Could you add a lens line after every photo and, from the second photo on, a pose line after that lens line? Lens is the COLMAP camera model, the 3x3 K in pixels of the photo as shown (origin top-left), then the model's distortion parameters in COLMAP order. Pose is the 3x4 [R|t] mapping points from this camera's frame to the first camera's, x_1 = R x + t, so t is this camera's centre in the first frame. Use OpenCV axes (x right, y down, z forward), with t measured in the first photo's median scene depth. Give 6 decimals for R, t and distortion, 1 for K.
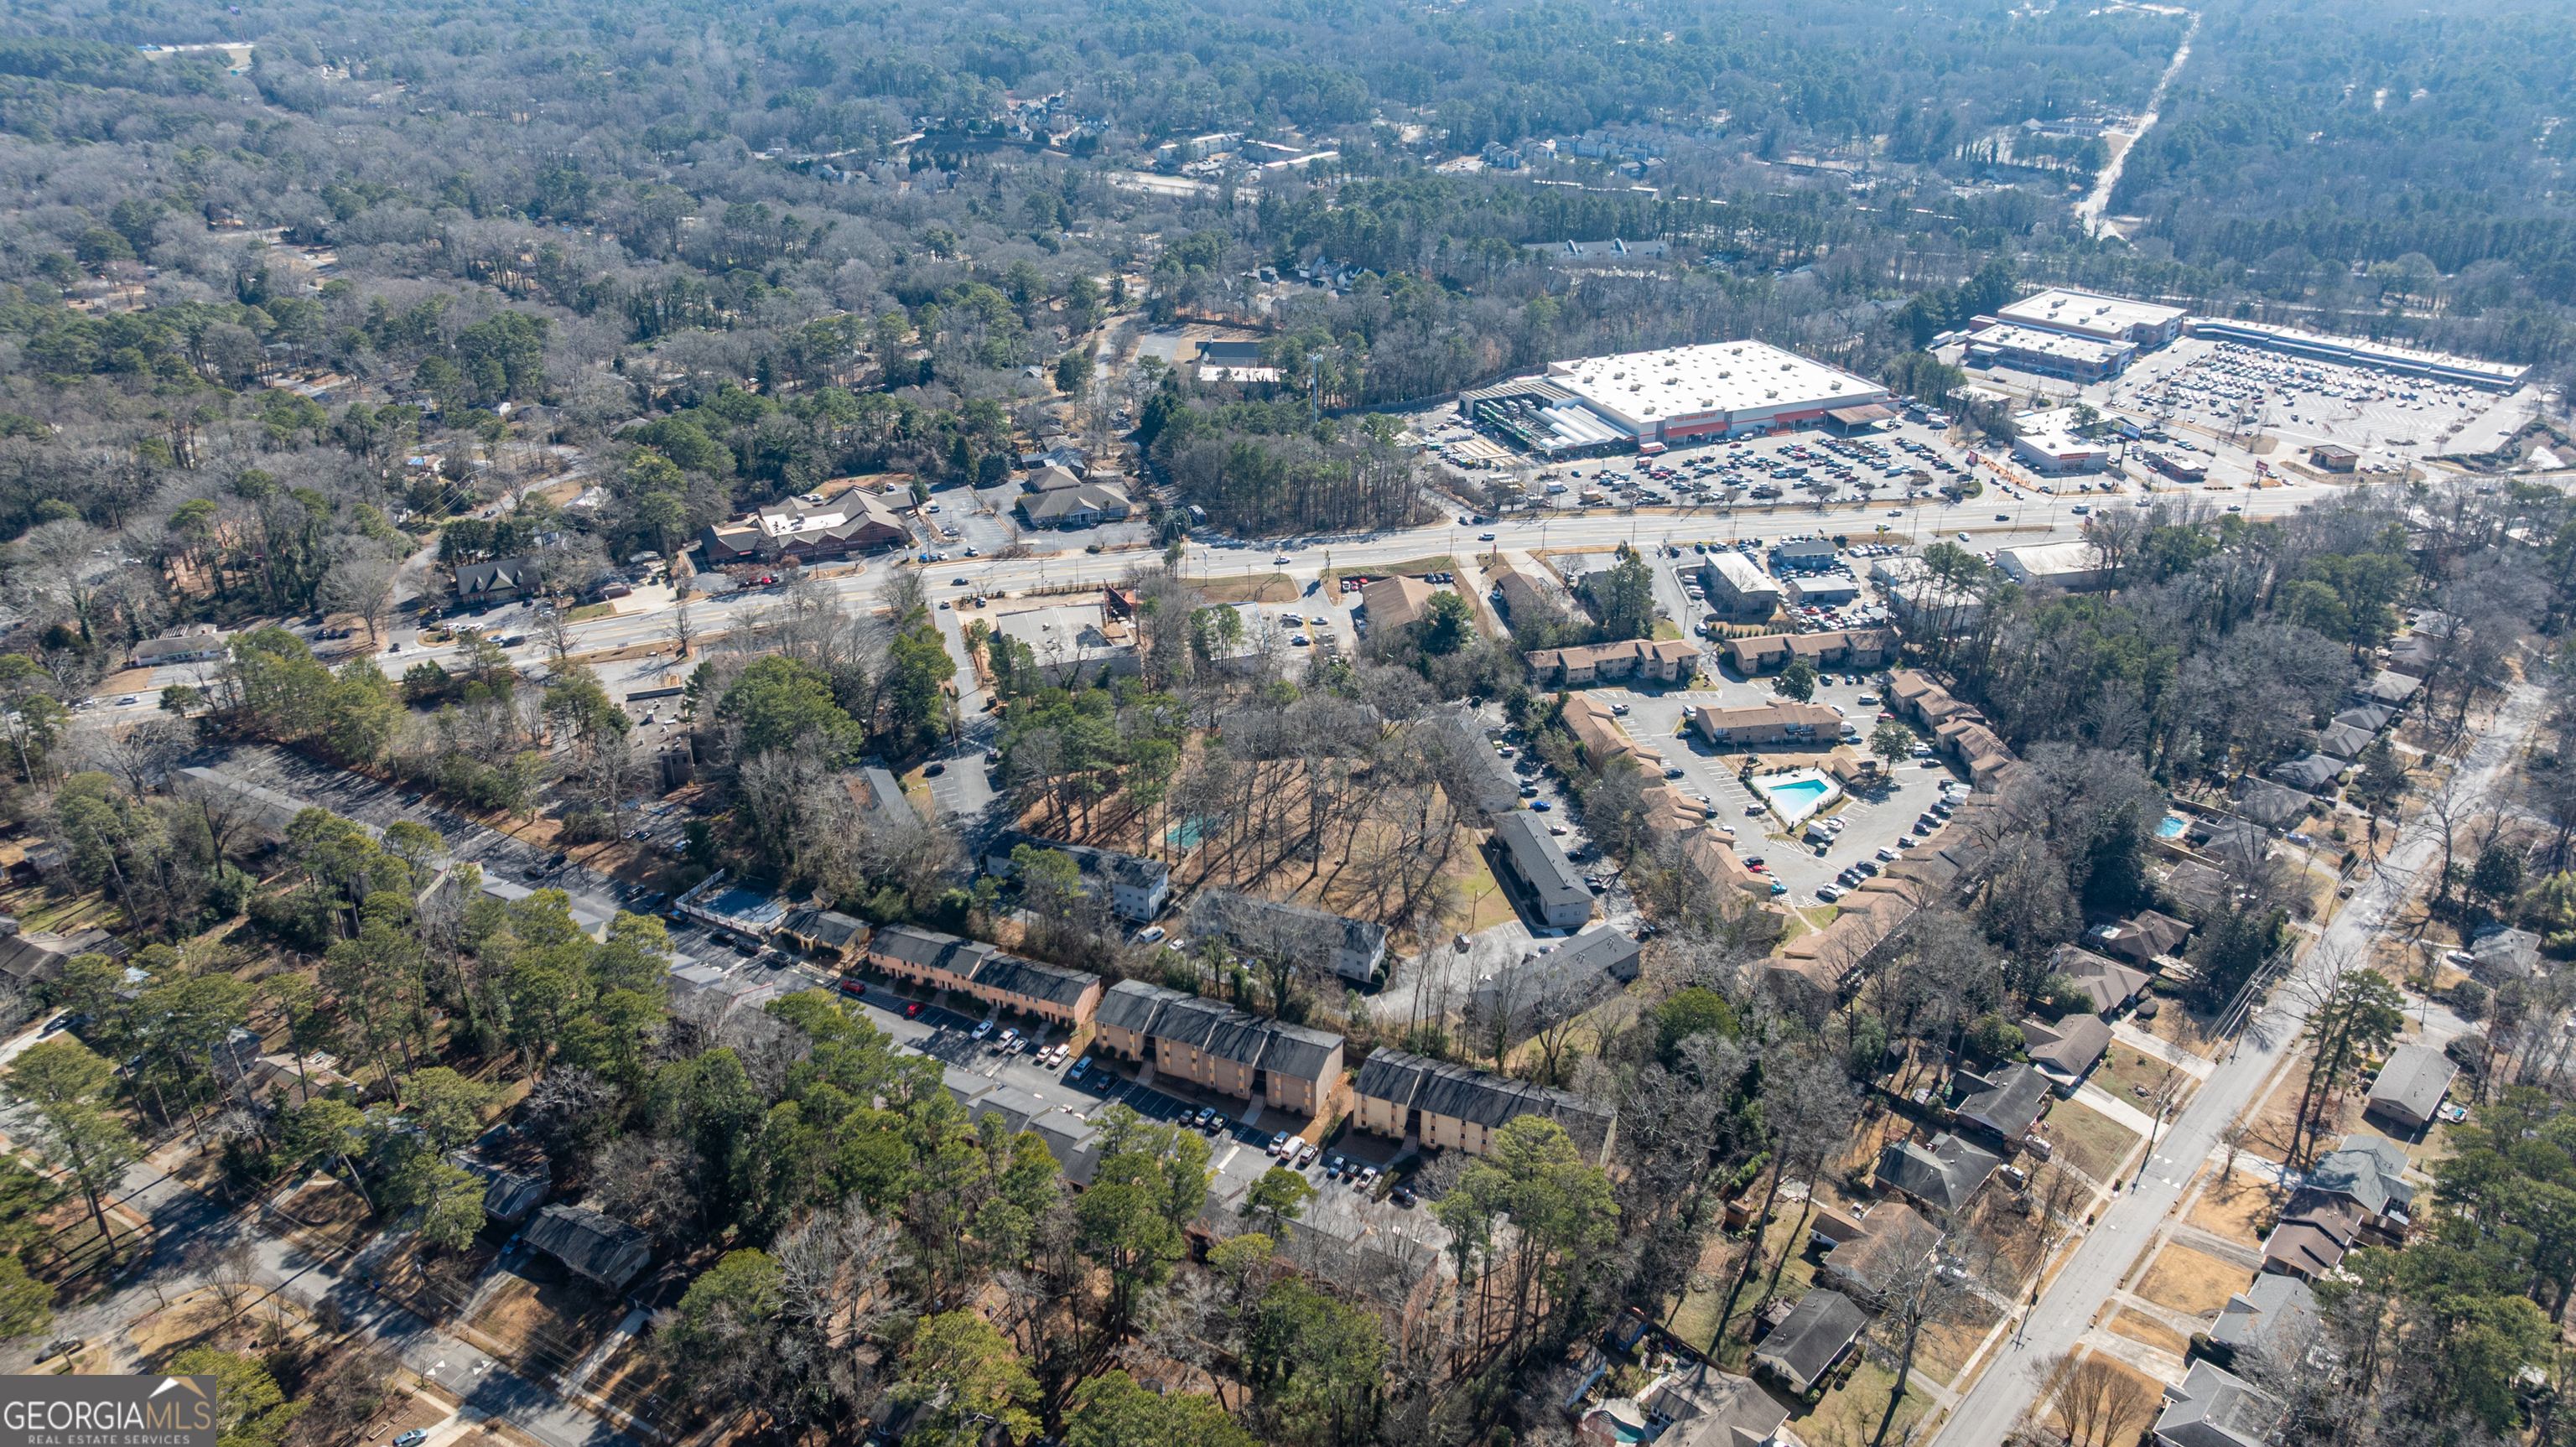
lens RADIAL K [[1806.1, 0, 1286.7], [0, 1806.1, 722.0], [0, 0, 1]] dist [-0.025022, 0.004435]
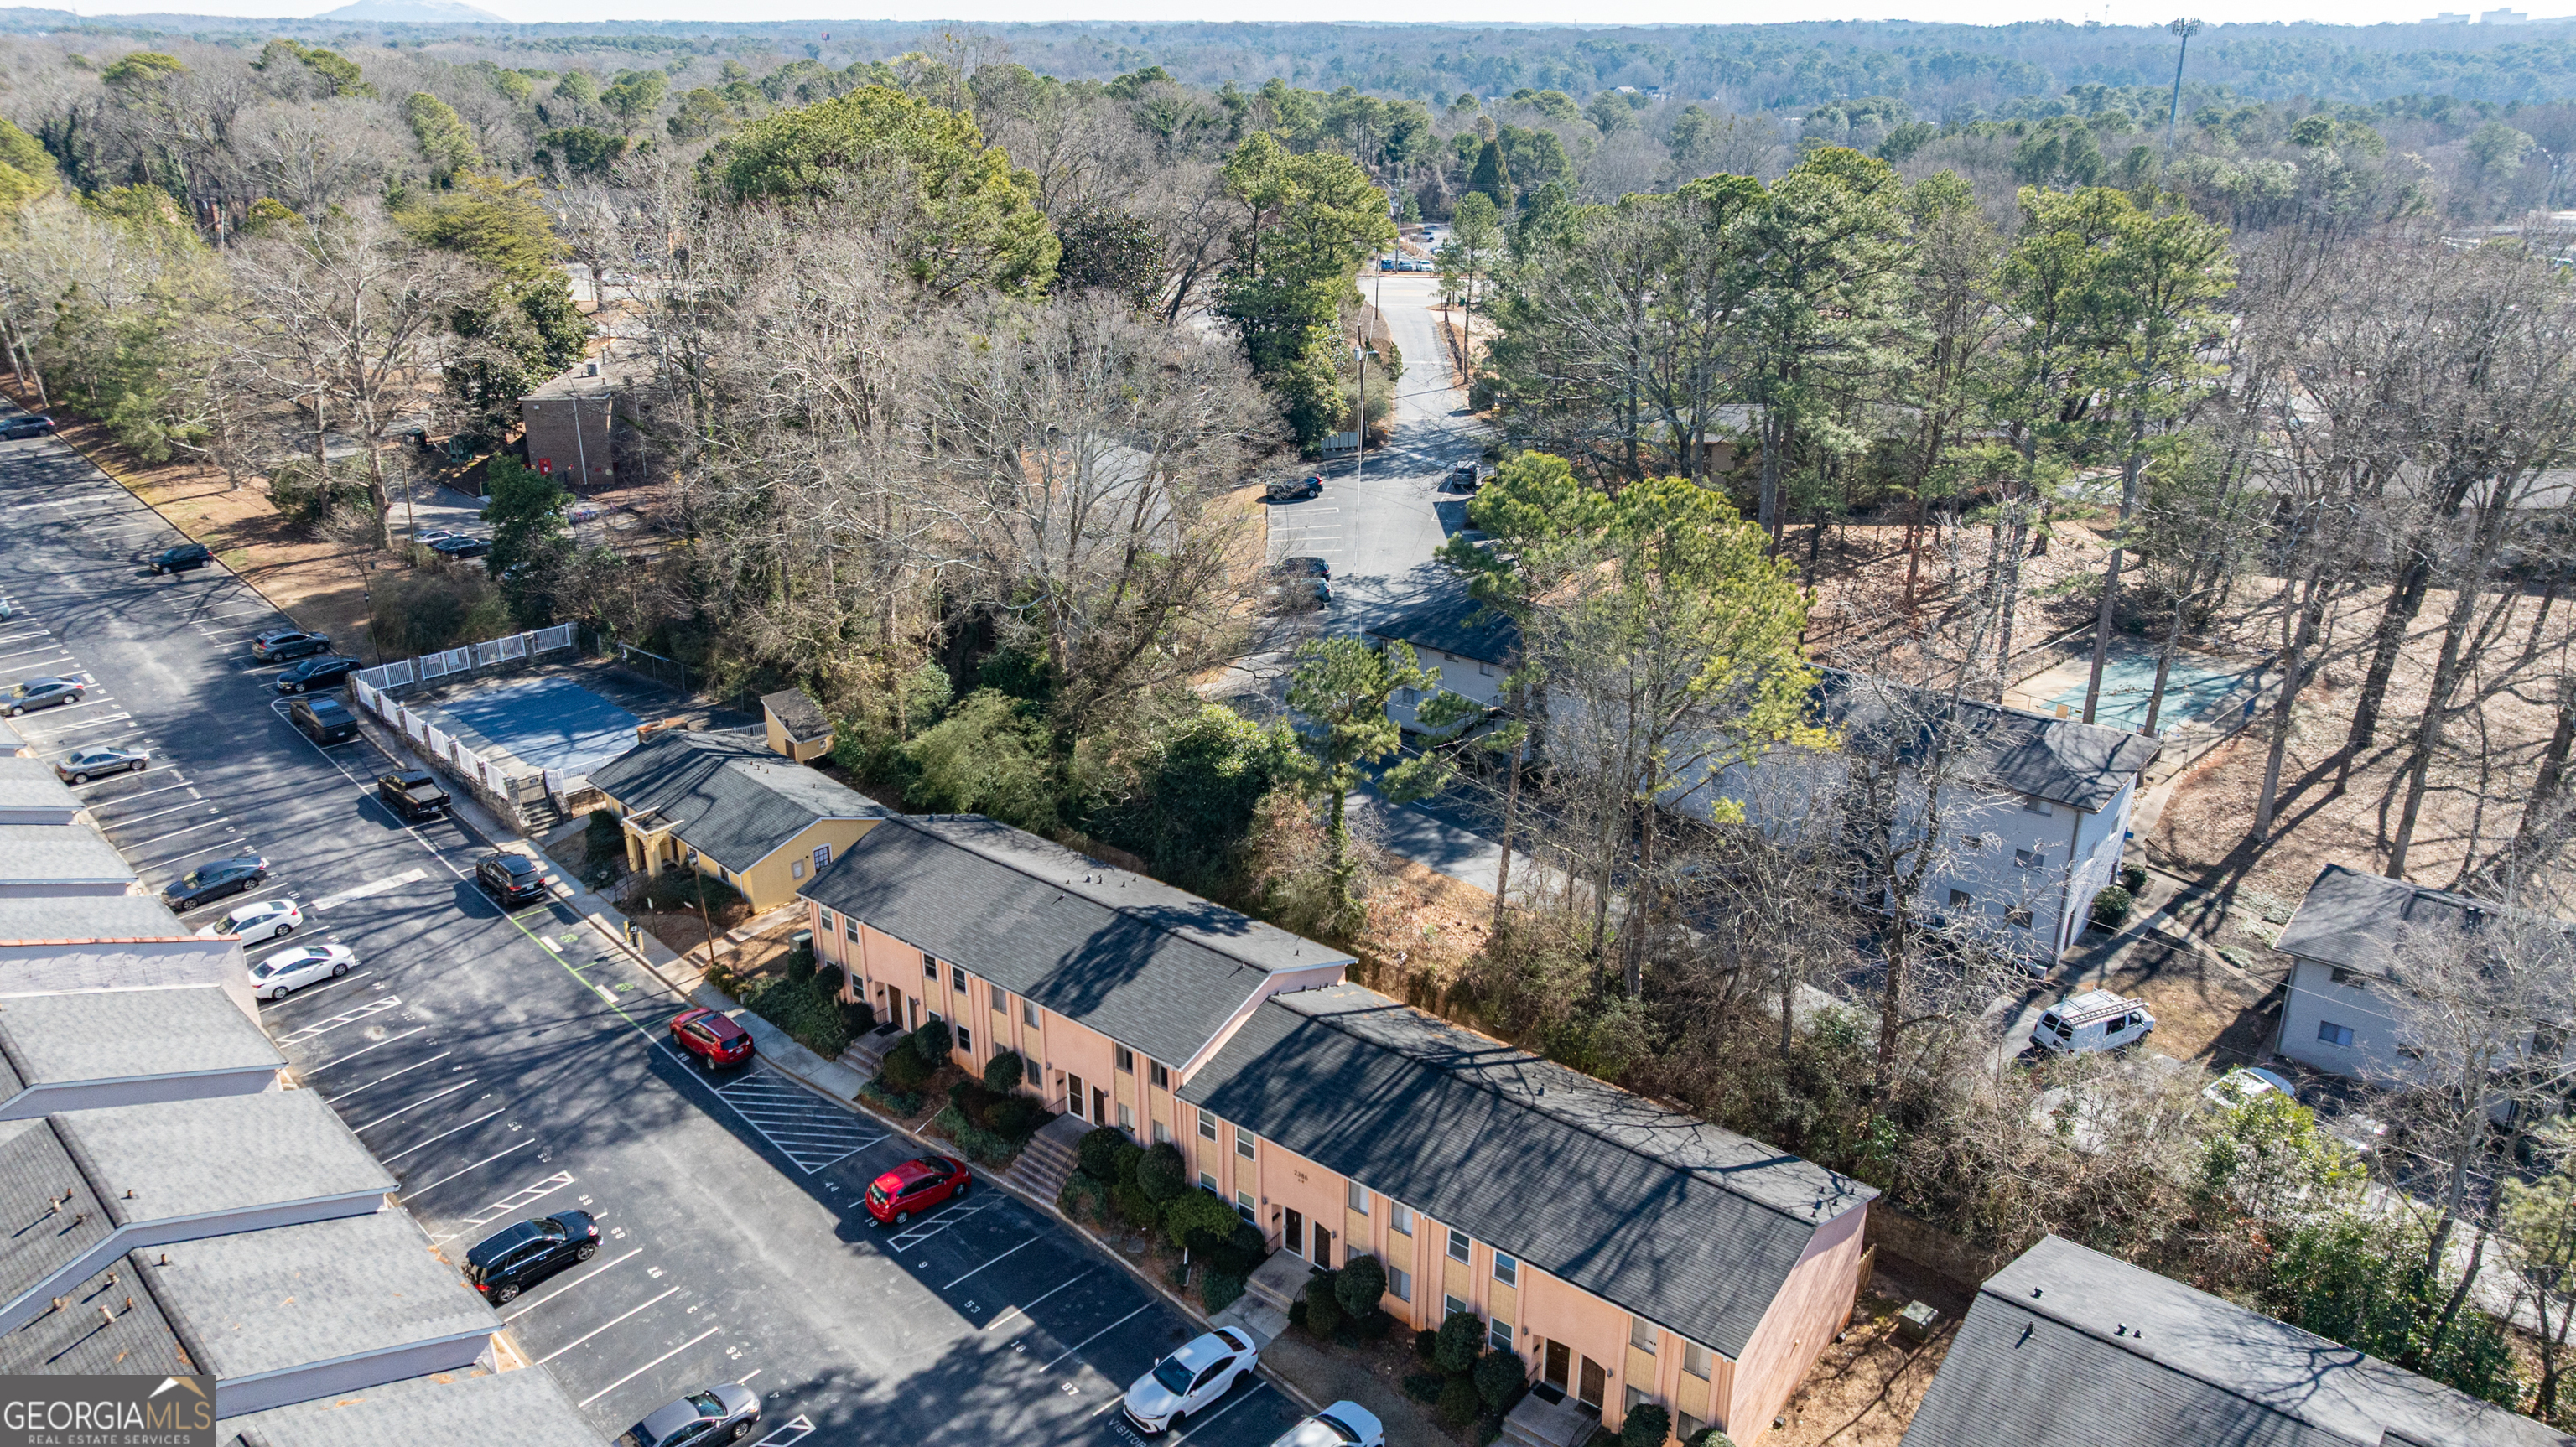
lens RADIAL K [[1806.1, 0, 1285.2], [0, 1806.1, 727.2], [0, 0, 1]] dist [-0.025022, 0.004435]
pose [[0.954389, 0.111888, -0.276806, -0.113351], [-0.137345, 0.987733, -0.074292, 0.114739], [0.265098, 0.108922, 0.958050, 0.795692]]
